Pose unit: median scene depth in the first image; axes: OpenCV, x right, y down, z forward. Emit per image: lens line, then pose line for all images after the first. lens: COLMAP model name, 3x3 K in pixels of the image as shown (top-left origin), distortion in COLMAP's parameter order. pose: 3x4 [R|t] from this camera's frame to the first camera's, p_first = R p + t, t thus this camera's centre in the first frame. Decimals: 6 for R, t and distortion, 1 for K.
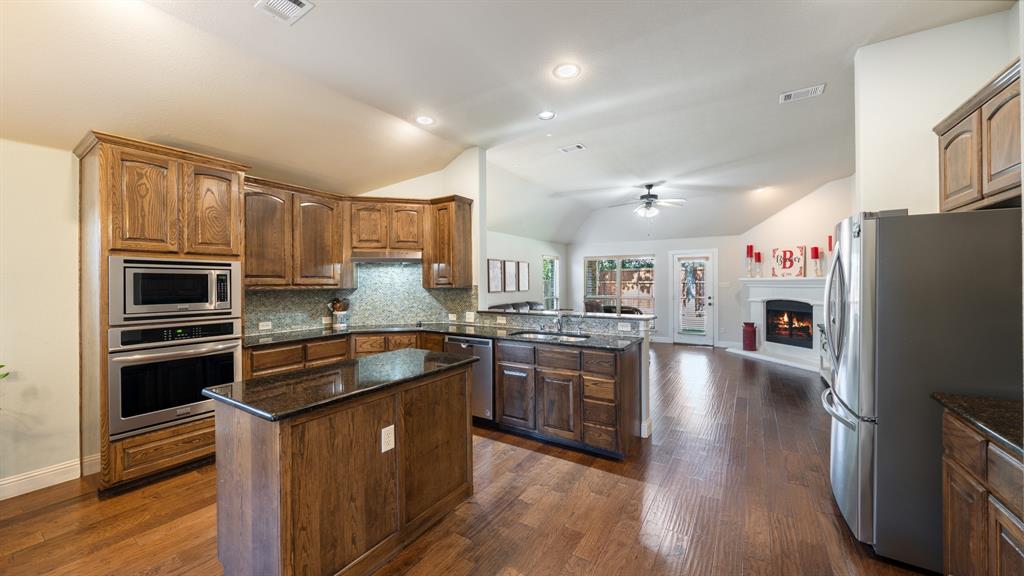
lens RADIAL K [[374.5, 0, 510.3], [0, 374.5, 281.0], [0, 0, 1]] dist [-0.001824, -0.000133]
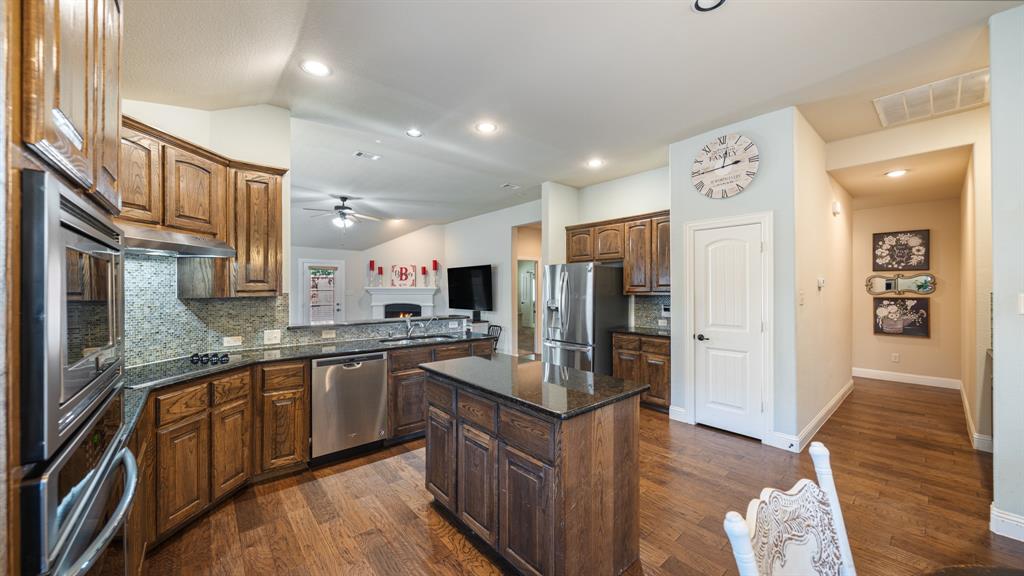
lens RADIAL K [[366.5, 0, 513.2], [0, 366.5, 289.4], [0, 0, 1]] dist [-0.002437, 0.000000]
pose [[0.282648, 0.006562, 0.959201, -0.462496], [-0.007263, 0.999963, -0.004701, 0.002706], [-0.959196, -0.005638, 0.282685, 0.246390]]
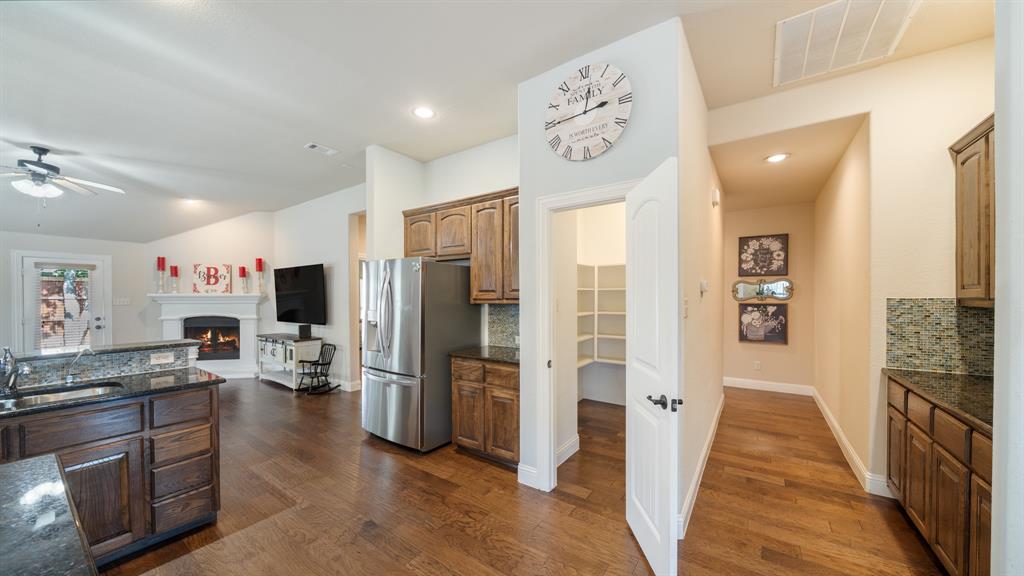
lens RADIAL K [[351.9, 0, 512.3], [0, 351.9, 300.7], [0, 0, 1]] dist [-0.005598, -0.000182]
pose [[0.034626, -0.006189, 0.999381, -0.196133], [-0.002901, 0.999976, 0.006293, 0.001347], [-0.999396, -0.003117, 0.034607, 0.158306]]
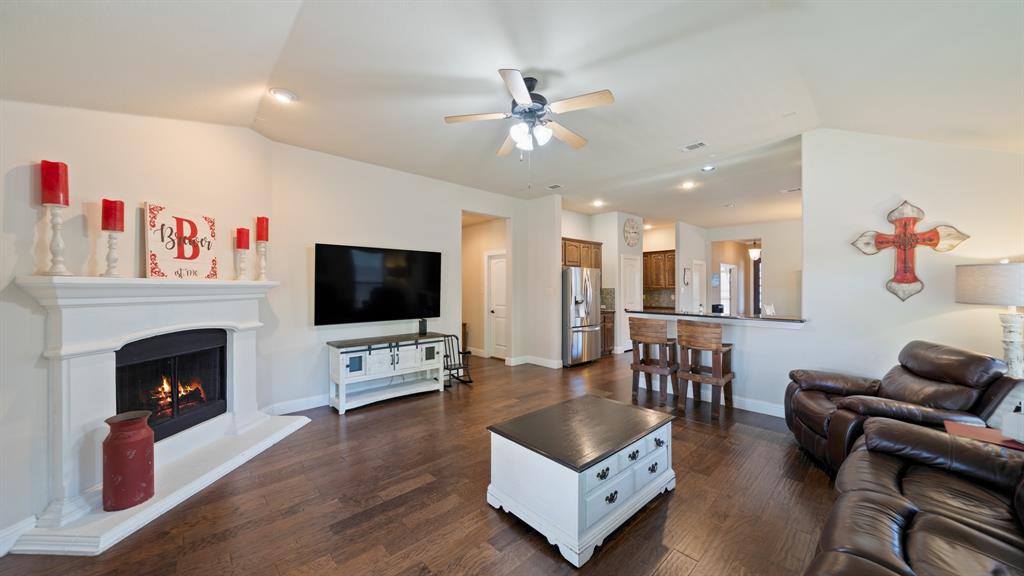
lens RADIAL K [[352.4, 0, 513.5], [0, 352.4, 286.7], [0, 0, 1]] dist [-0.005582, -0.000102]
pose [[-0.970231, 0.006793, 0.242085, 0.278411], [0.005052, 0.999957, -0.007811, 0.004357], [-0.242128, -0.006356, -0.970224, 1.388423]]
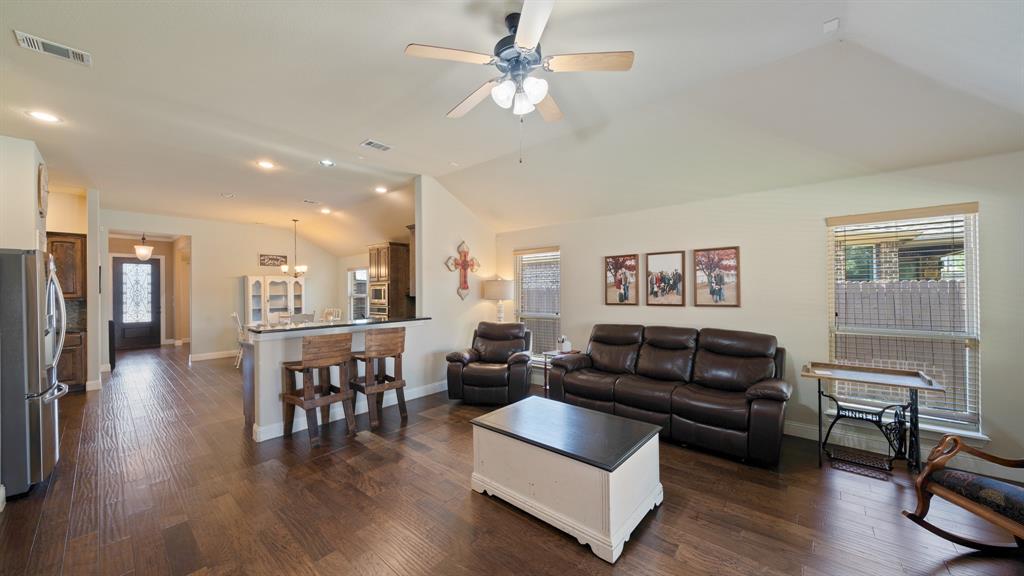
lens RADIAL K [[356.5, 0, 511.6], [0, 356.5, 289.5], [0, 0, 1]] dist [-0.001132, -0.000096]
pose [[-0.138004, 0.006634, -0.990409, 0.686782], [0.017137, 0.999844, 0.004309, -0.003634], [0.990283, -0.016378, -0.138096, 1.008896]]
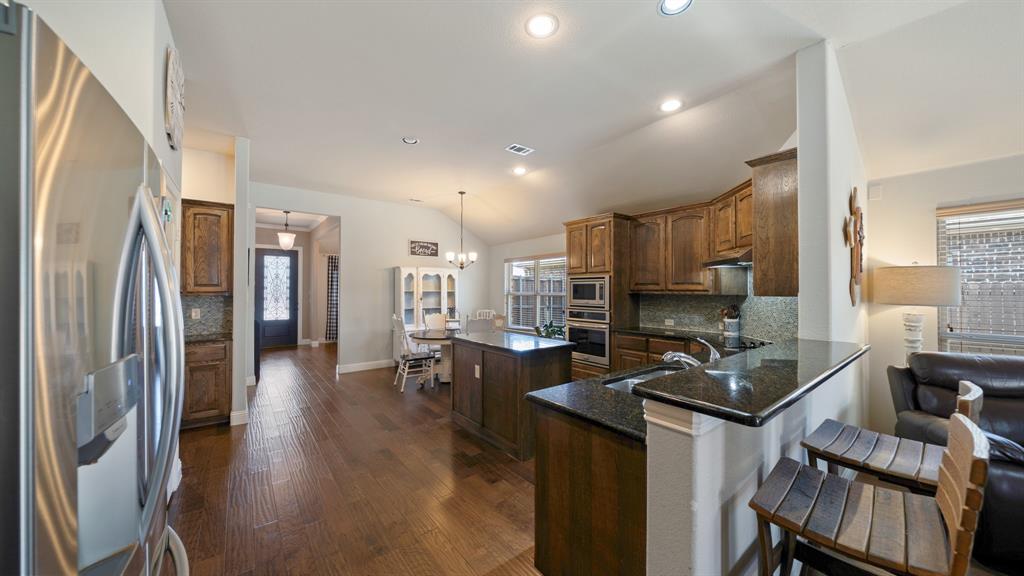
lens RADIAL K [[352.4, 0, 513.5], [0, 352.4, 286.7], [0, 0, 1]] dist [-0.005582, -0.000102]
pose [[-0.327300, -0.002114, -0.944918, 0.391645], [0.007816, 0.999957, -0.004945, -0.000016], [0.944888, -0.009004, -0.327270, 0.529769]]
